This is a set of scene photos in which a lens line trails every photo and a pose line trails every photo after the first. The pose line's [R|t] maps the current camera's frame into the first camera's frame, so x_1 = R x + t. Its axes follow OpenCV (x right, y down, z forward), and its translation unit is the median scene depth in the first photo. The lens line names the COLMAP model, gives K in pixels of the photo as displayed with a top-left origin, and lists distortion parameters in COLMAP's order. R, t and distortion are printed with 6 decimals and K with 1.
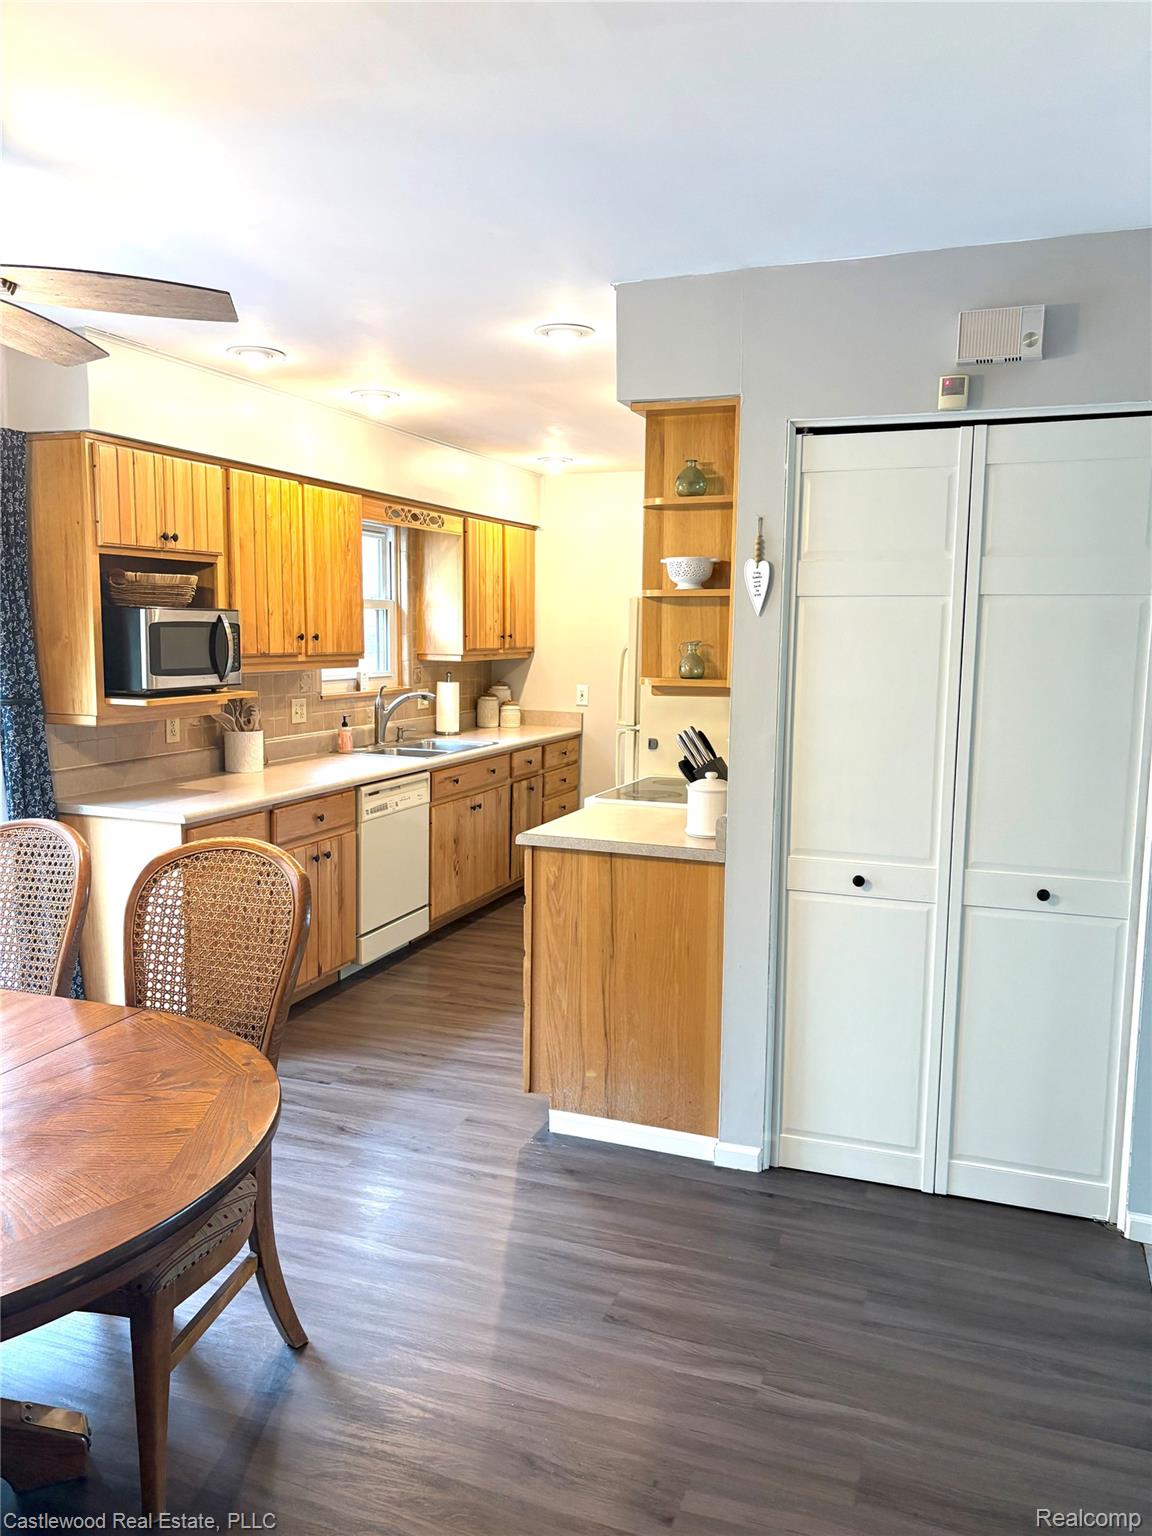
lens RADIAL K [[1169.9, 0, 575.8], [0, 1169.9, 764.8], [0, 0, 1]] dist [0.064391, -0.063729]
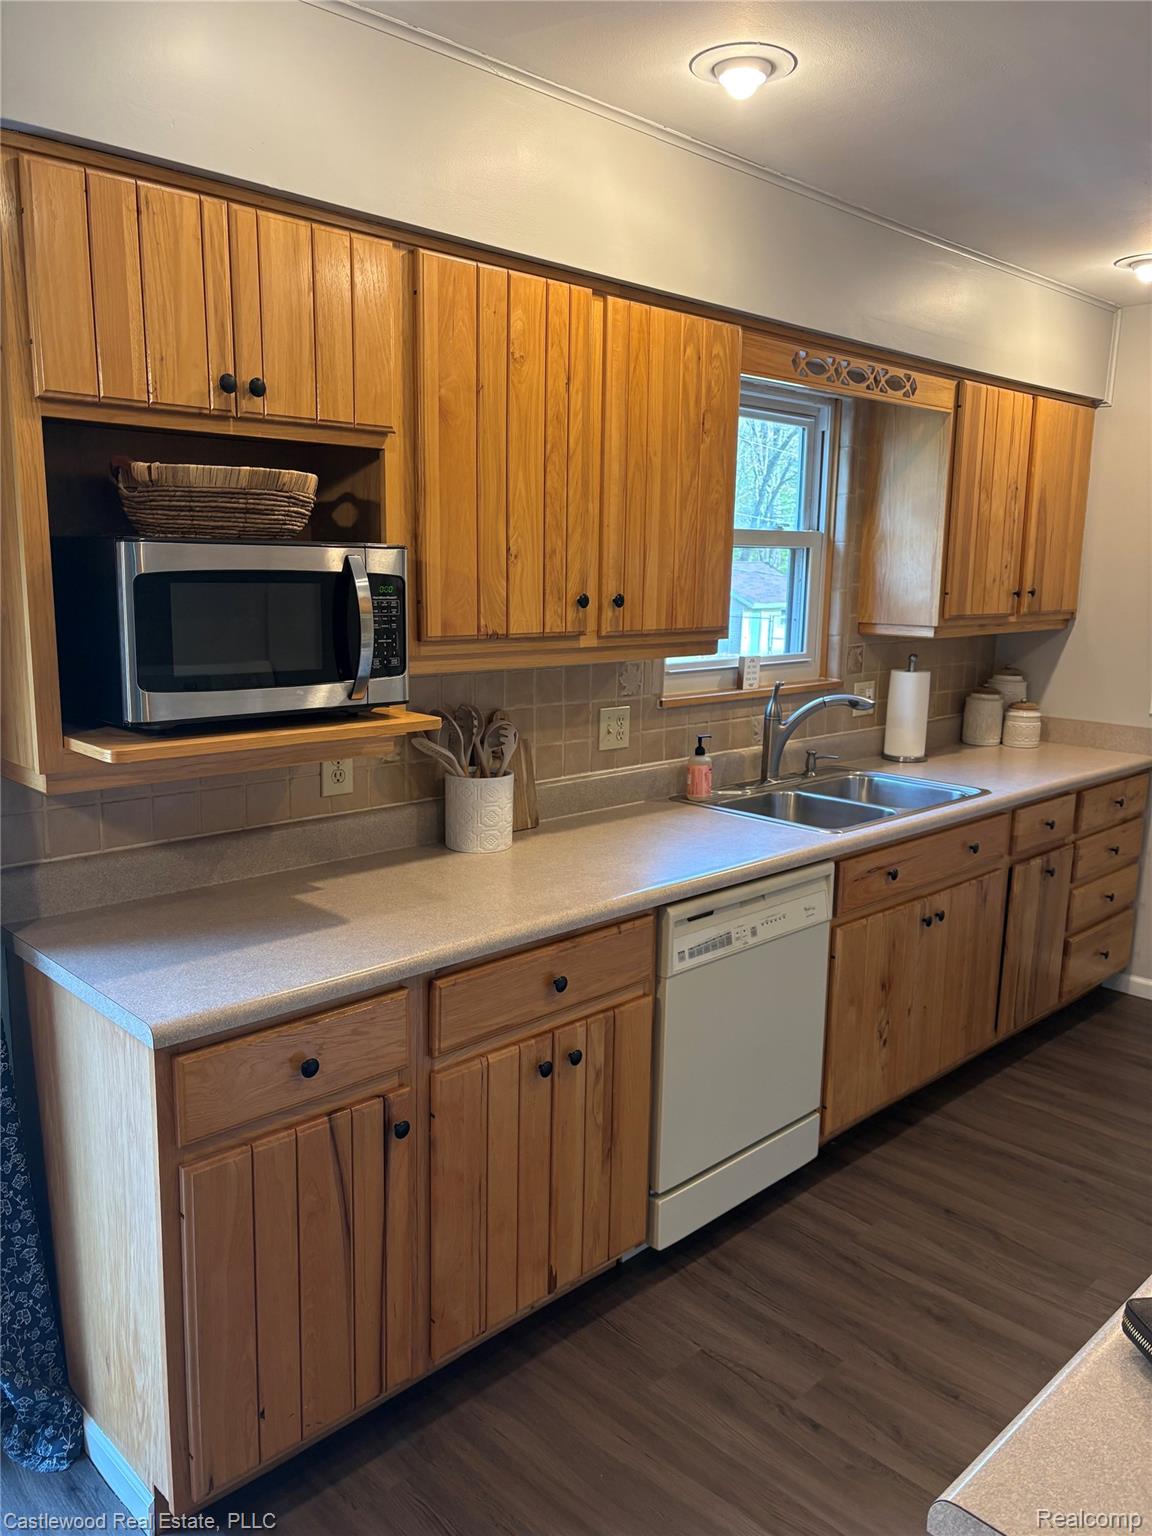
lens RADIAL K [[1169.9, 0, 580.5], [0, 1169.9, 765.7], [0, 0, 1]] dist [0.064391, -0.063729]
pose [[0.909028, 0.072360, -0.410406, -0.018300], [-0.052999, 0.996887, 0.058373, -0.064357], [0.413352, -0.031311, 0.910033, 0.513683]]
